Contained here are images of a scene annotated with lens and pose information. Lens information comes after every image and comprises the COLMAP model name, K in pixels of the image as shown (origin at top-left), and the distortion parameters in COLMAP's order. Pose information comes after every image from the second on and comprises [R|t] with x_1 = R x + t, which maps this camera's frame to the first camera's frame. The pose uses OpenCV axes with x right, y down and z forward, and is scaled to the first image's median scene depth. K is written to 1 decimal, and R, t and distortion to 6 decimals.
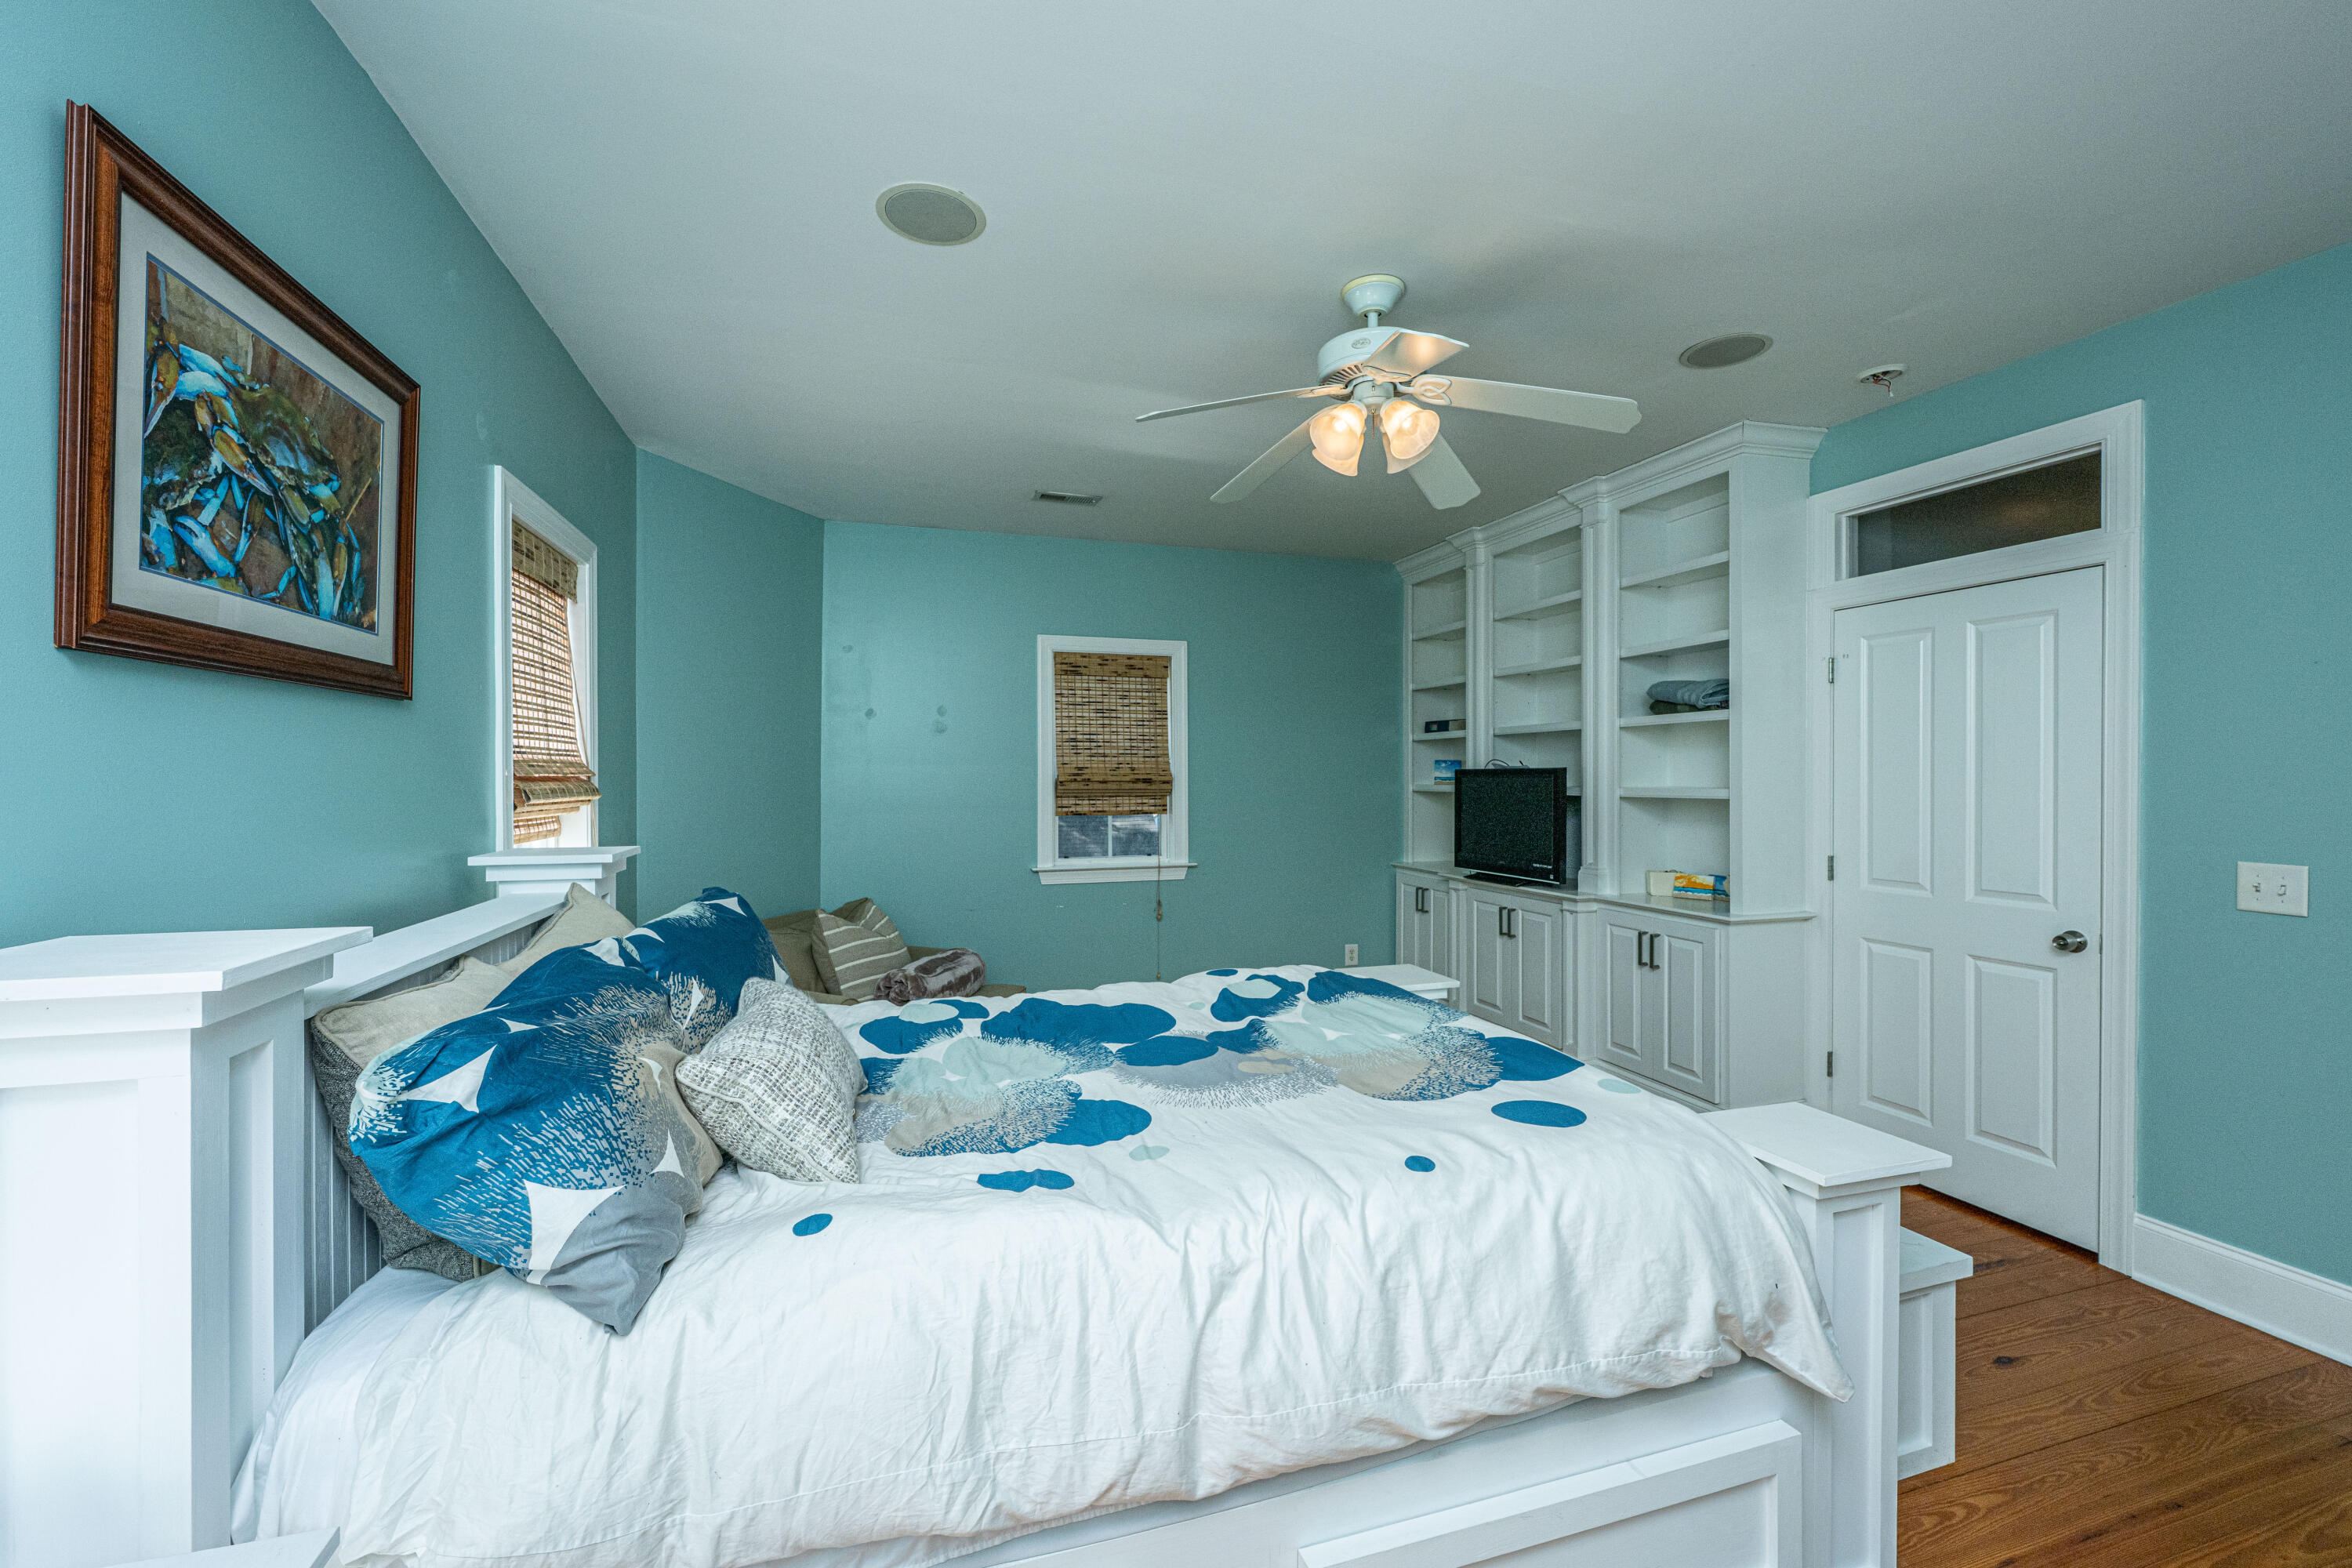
lens RADIAL K [[929.6, 0, 1179.8], [0, 929.6, 773.8], [0, 0, 1]] dist [-0.000416, -0.000128]
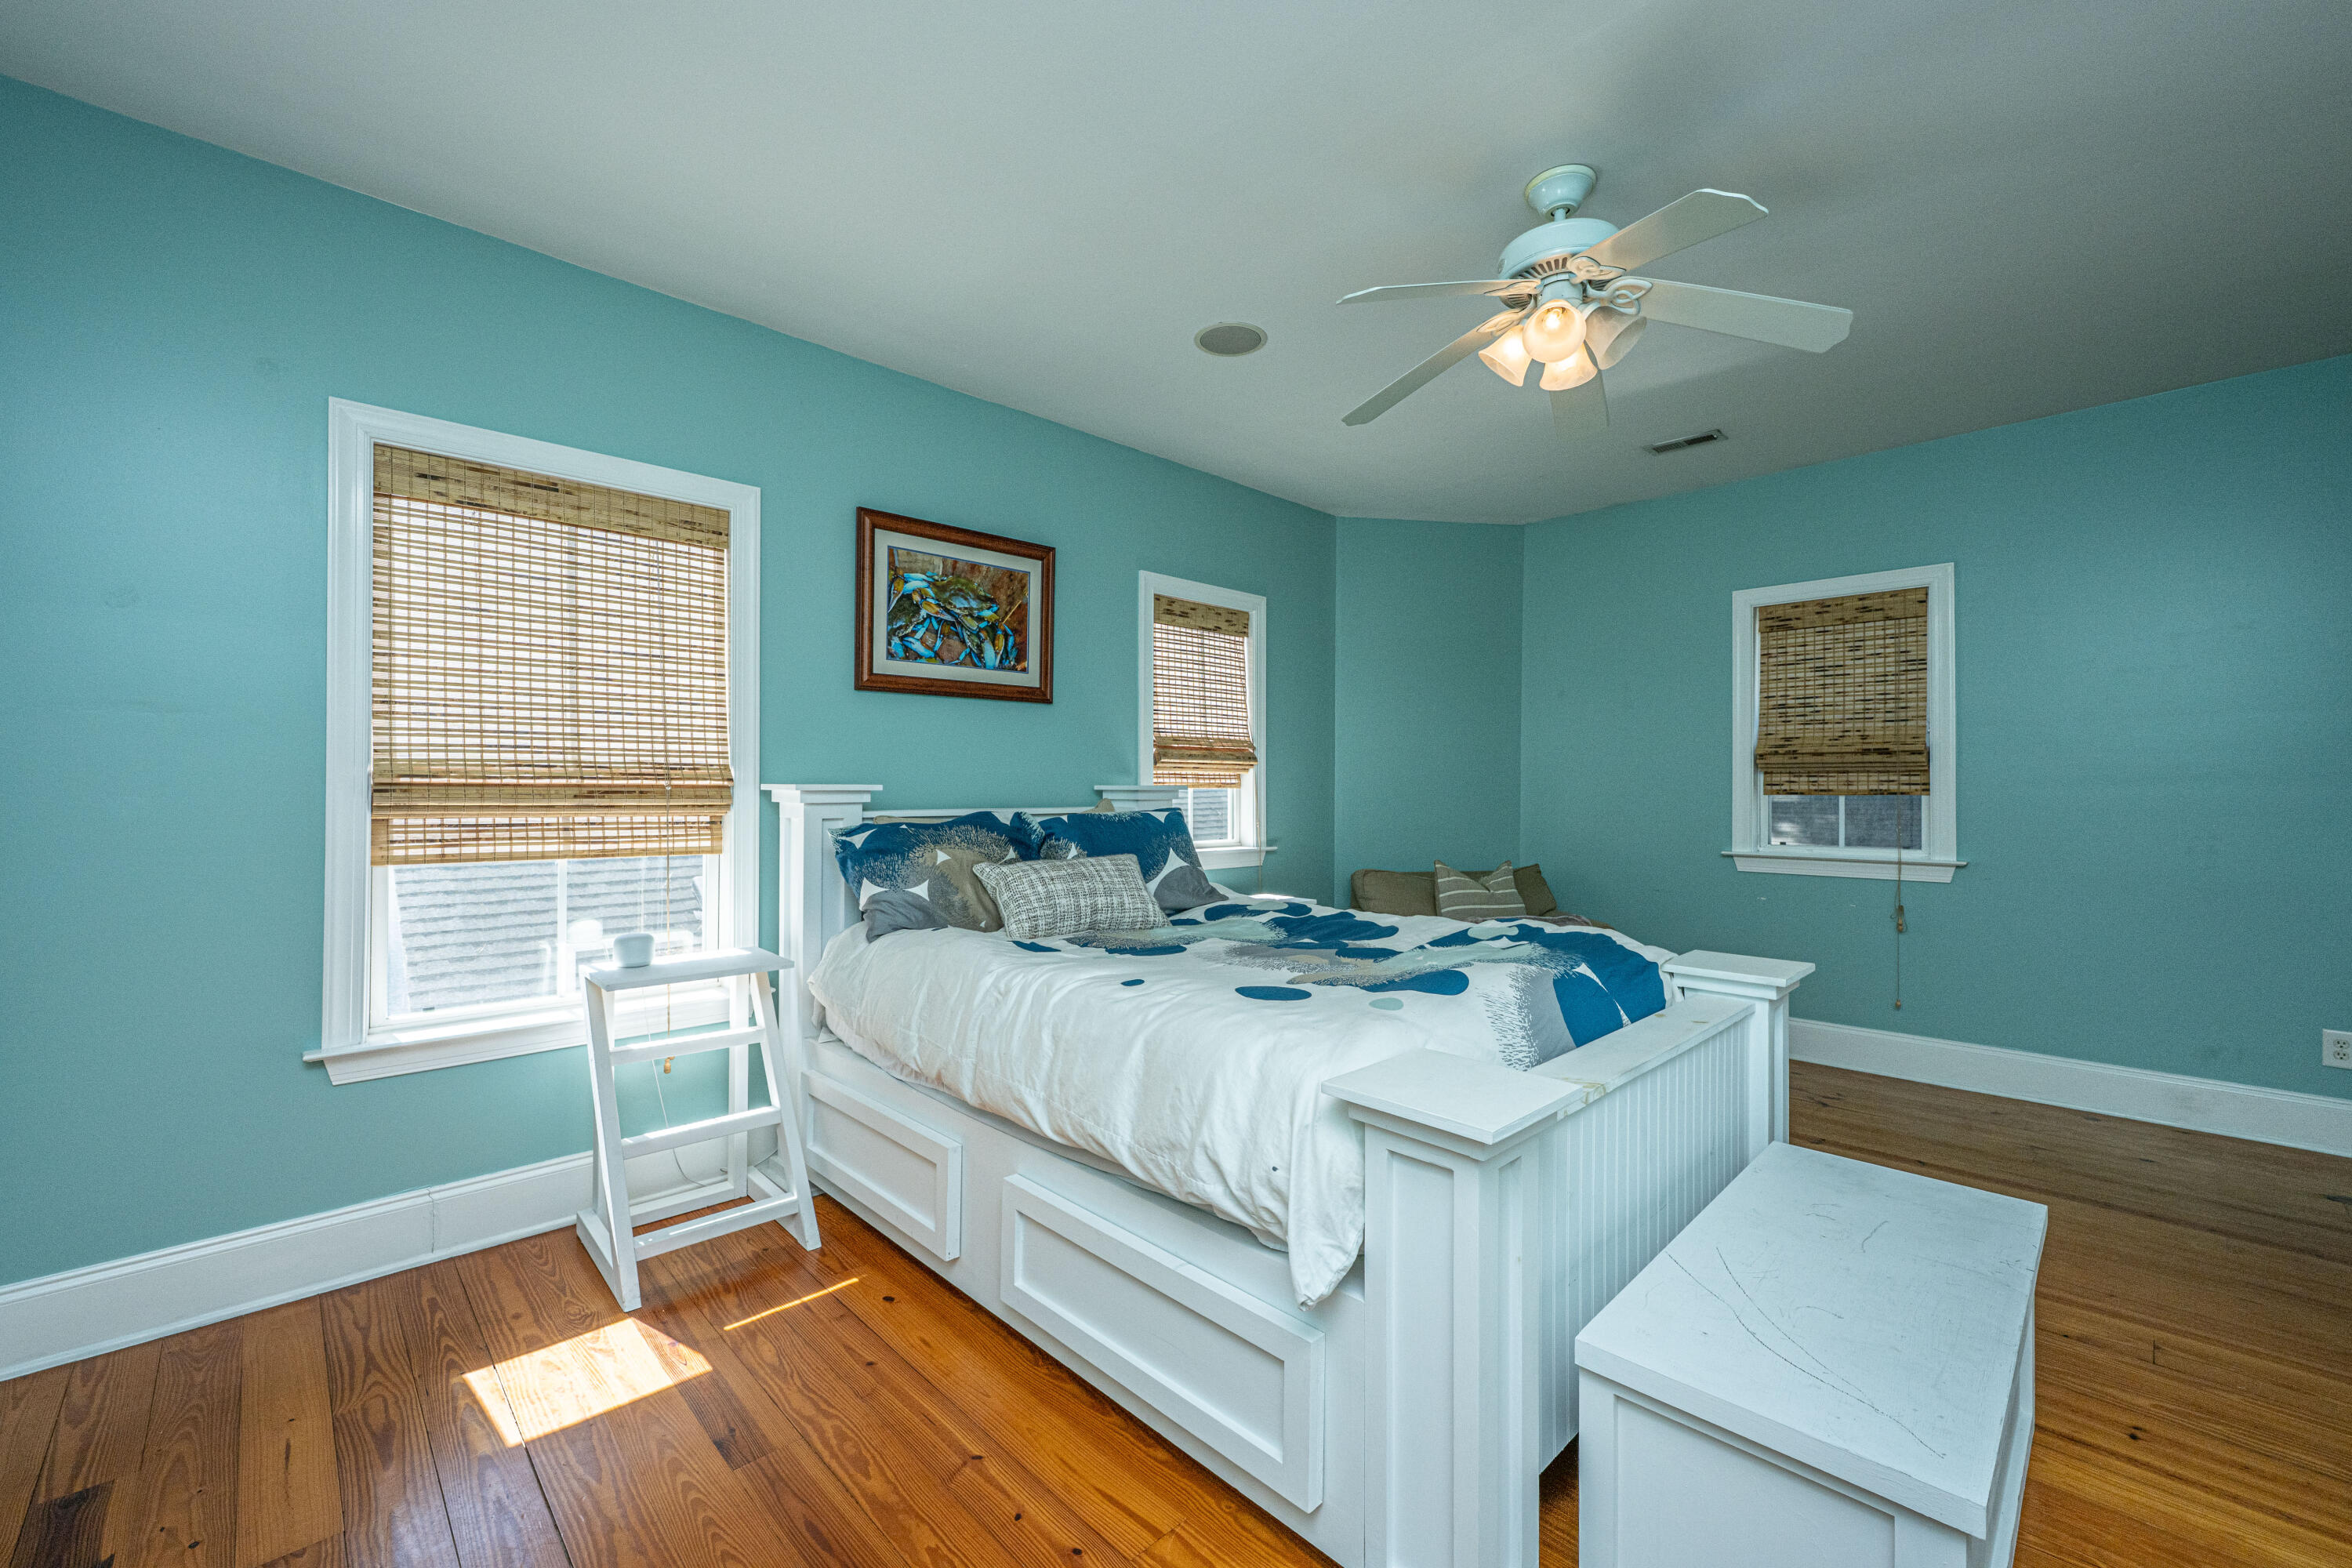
lens RADIAL K [[929.6, 0, 1179.8], [0, 929.6, 773.8], [0, 0, 1]] dist [-0.000416, -0.000128]
pose [[0.455259, -0.009368, -0.890310, 1.260204], [0.001129, 0.999950, -0.009945, 0.107923], [0.890358, 0.003522, 0.455247, 0.369271]]
